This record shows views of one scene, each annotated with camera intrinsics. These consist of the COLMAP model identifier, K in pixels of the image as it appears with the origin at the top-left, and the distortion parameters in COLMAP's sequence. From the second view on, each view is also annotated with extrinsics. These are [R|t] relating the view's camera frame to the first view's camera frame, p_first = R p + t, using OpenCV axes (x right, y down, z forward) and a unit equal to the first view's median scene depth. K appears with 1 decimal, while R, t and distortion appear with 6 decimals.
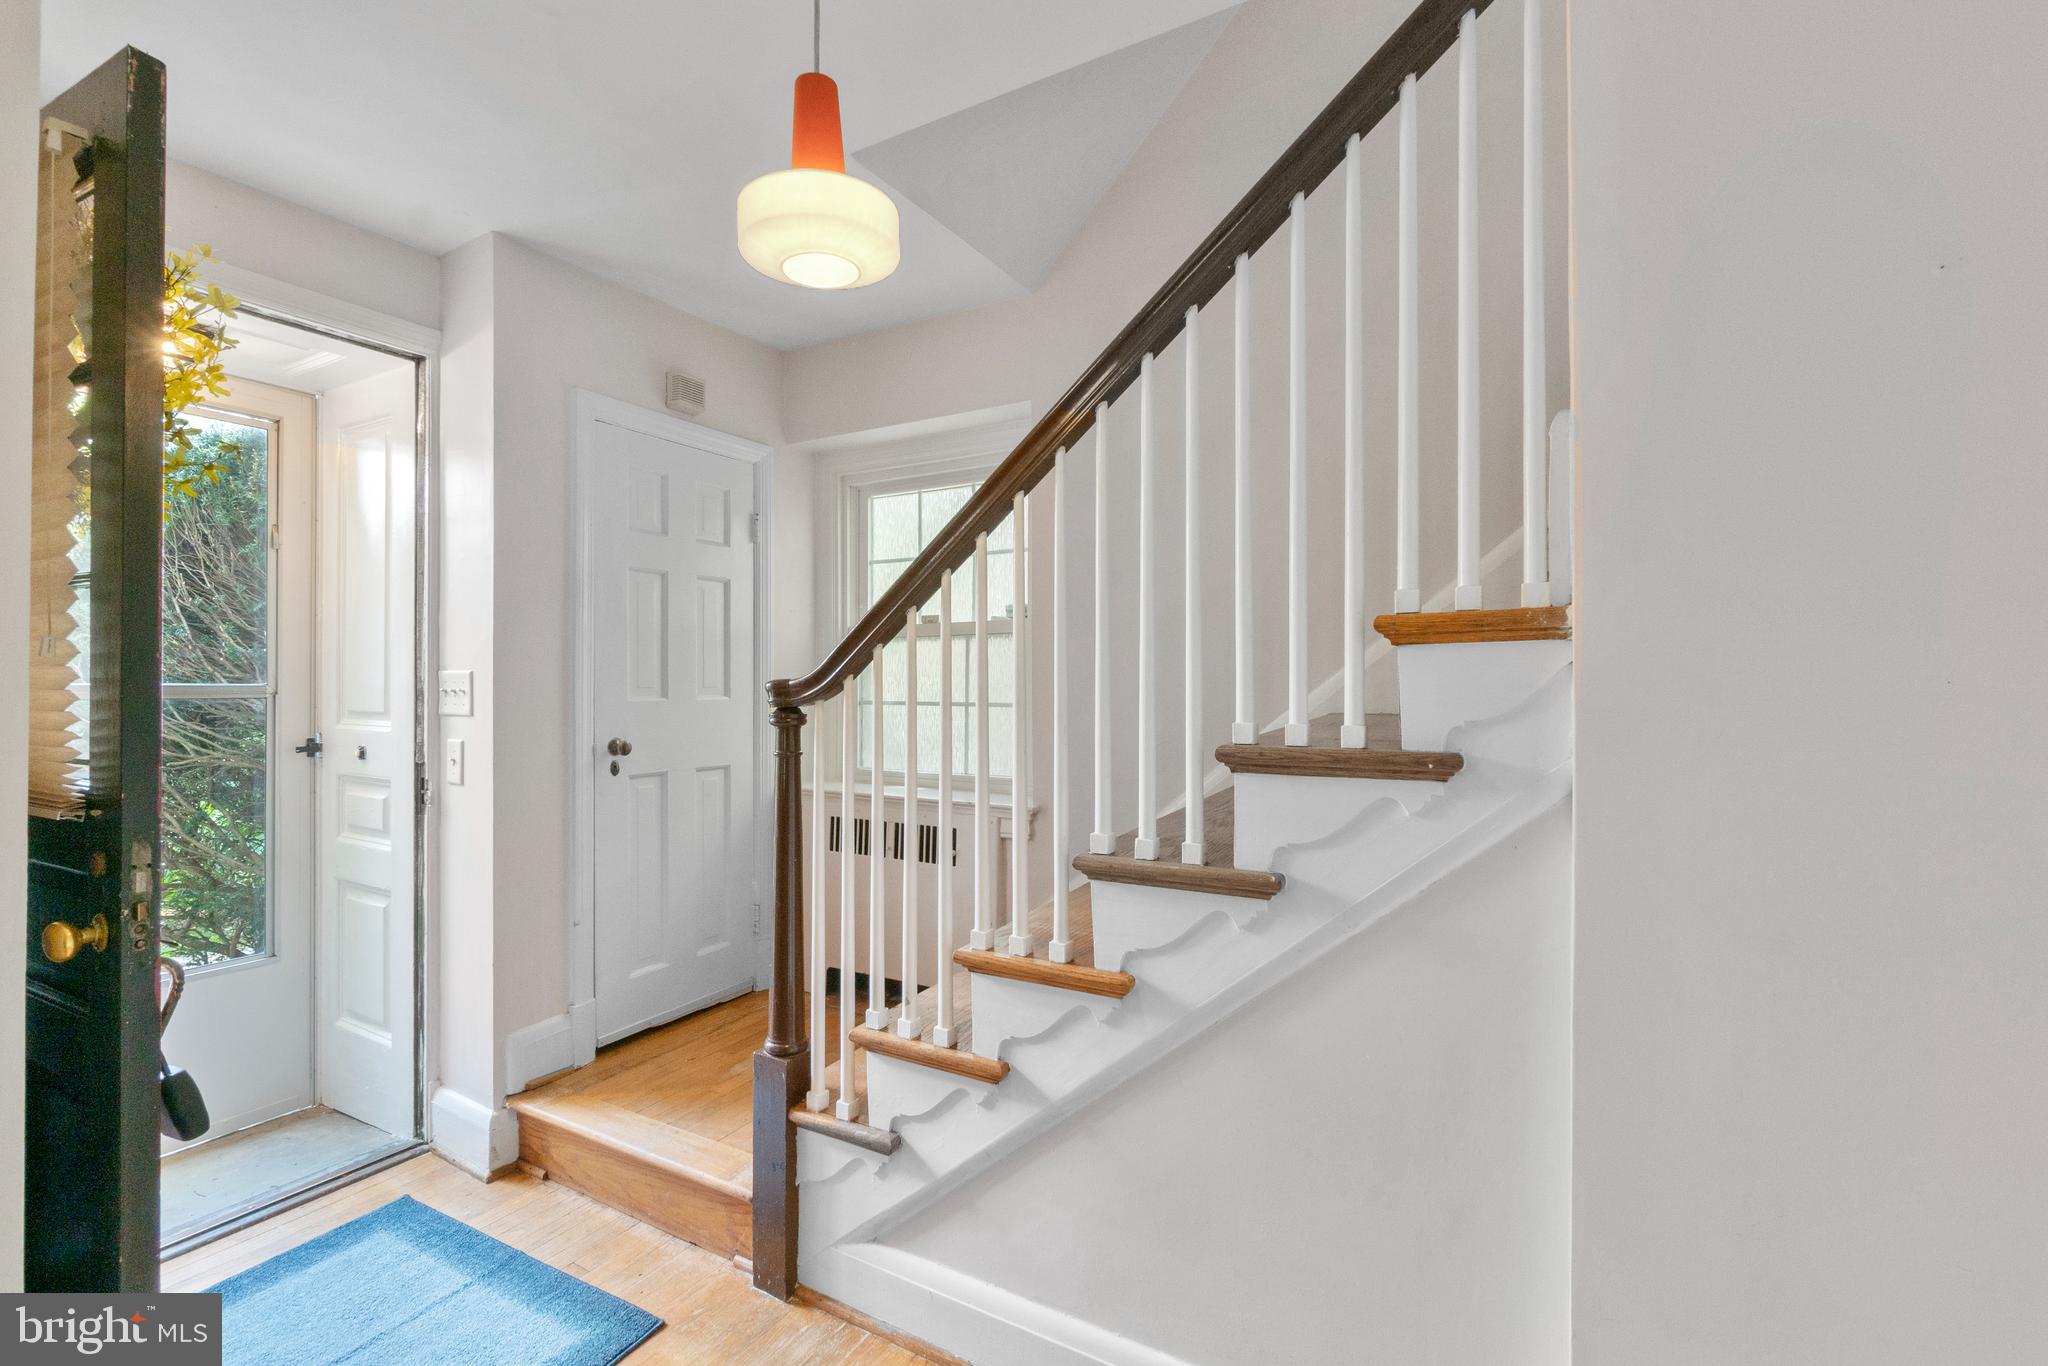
lens RADIAL K [[893.9, 0, 1022.6], [0, 893.9, 677.0], [0, 0, 1]] dist [-0.001757, -0.000480]
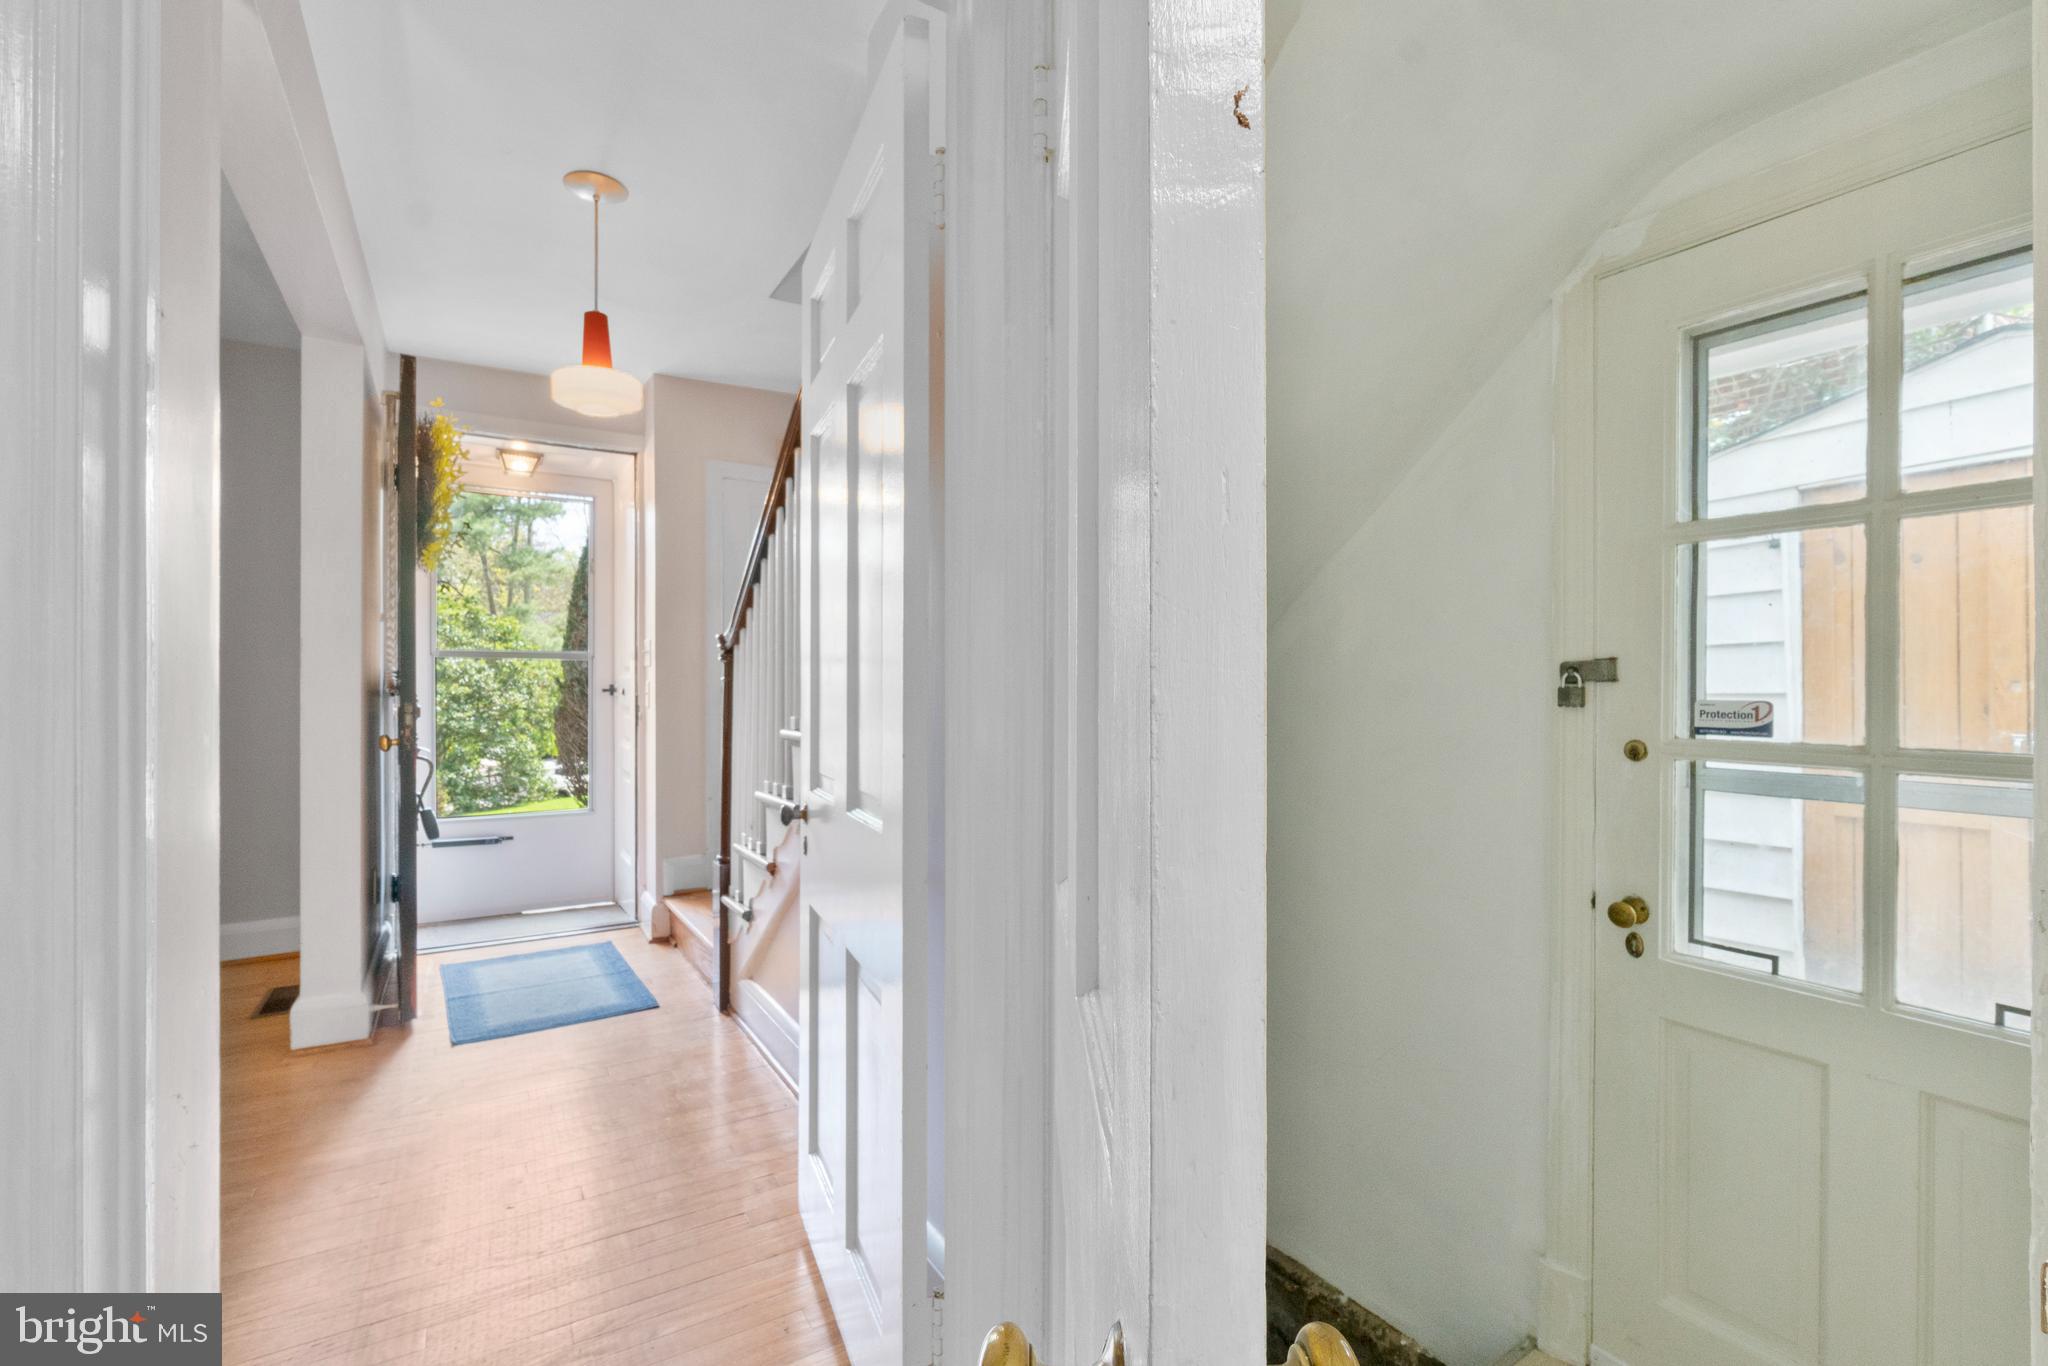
lens RADIAL K [[922.6, 0, 1057.9], [0, 922.6, 695.2], [0, 0, 1]] dist [-0.008883, 0.000229]
pose [[0.884415, 0.011656, -0.466555, 0.928430], [-0.012502, 0.999921, 0.001280, 0.092305], [0.466533, 0.004701, 0.884491, -0.184611]]
